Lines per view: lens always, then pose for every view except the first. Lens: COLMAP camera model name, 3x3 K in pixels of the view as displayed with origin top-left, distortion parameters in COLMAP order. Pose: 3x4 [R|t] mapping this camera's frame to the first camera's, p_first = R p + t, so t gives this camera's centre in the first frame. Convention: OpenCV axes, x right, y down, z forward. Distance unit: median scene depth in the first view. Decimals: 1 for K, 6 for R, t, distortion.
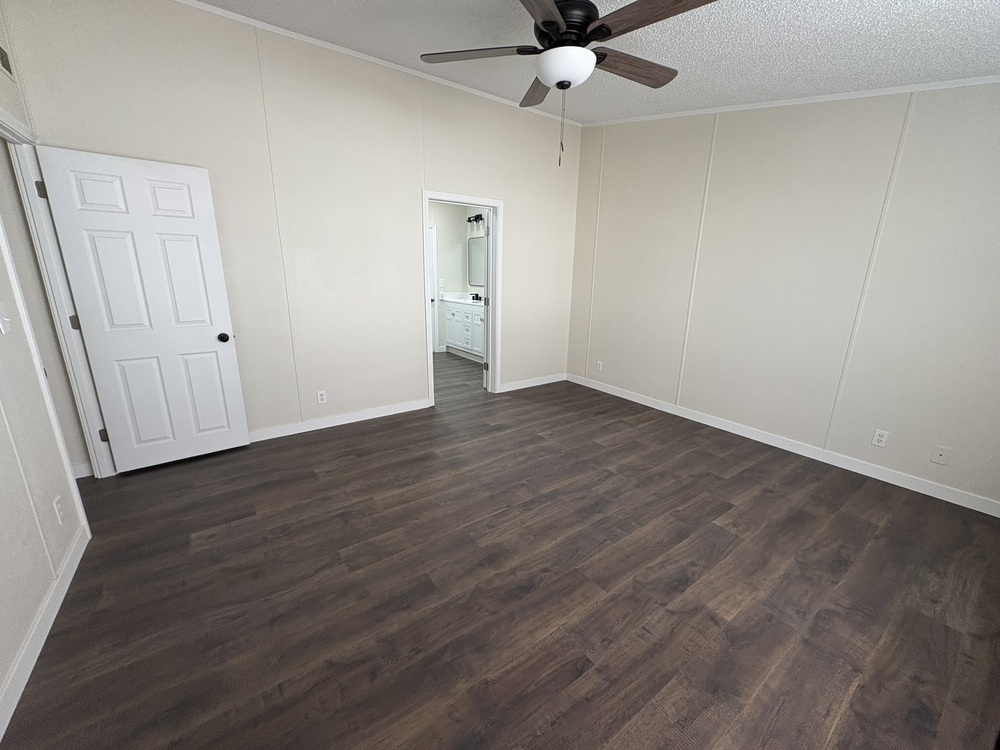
lens RADIAL K [[400.3, 0, 500.0], [0, 400.3, 375.0], [0, 0, 1]] dist [0.000769, 0.000024]
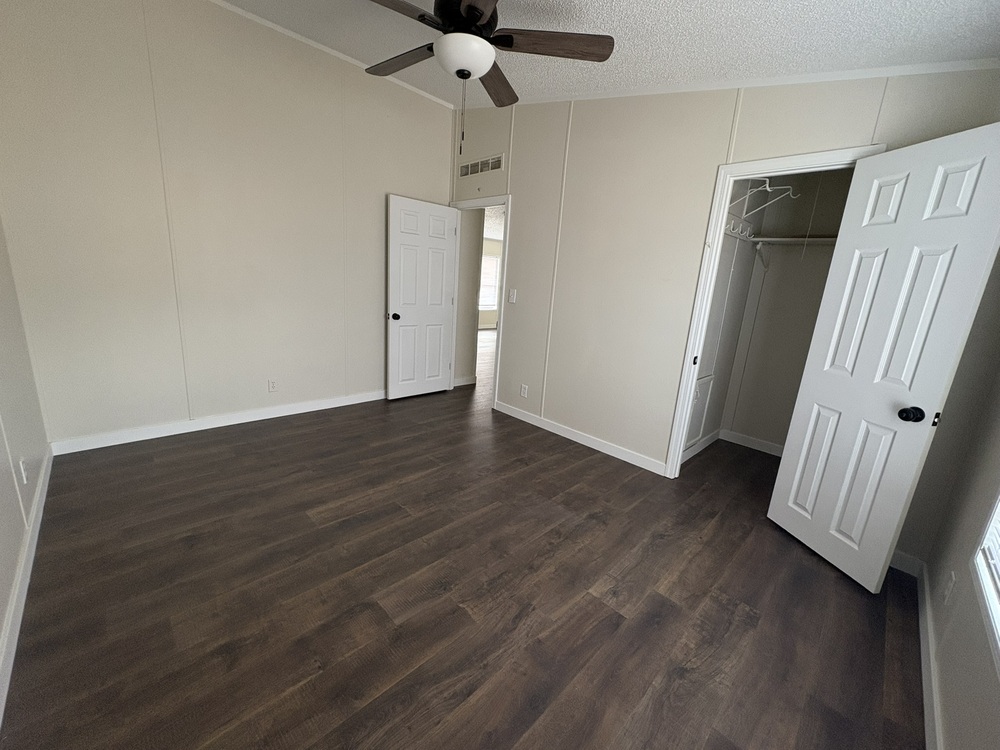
lens RADIAL K [[397.5, 0, 500.0], [0, 397.5, 365.1], [0, 0, 1]] dist [-0.000846, -0.000077]
pose [[0.986211, 0.023683, 0.163788, 0.107516], [-0.020862, 0.999603, -0.018925, -0.014253], [-0.164171, 0.015247, 0.986314, 0.062162]]
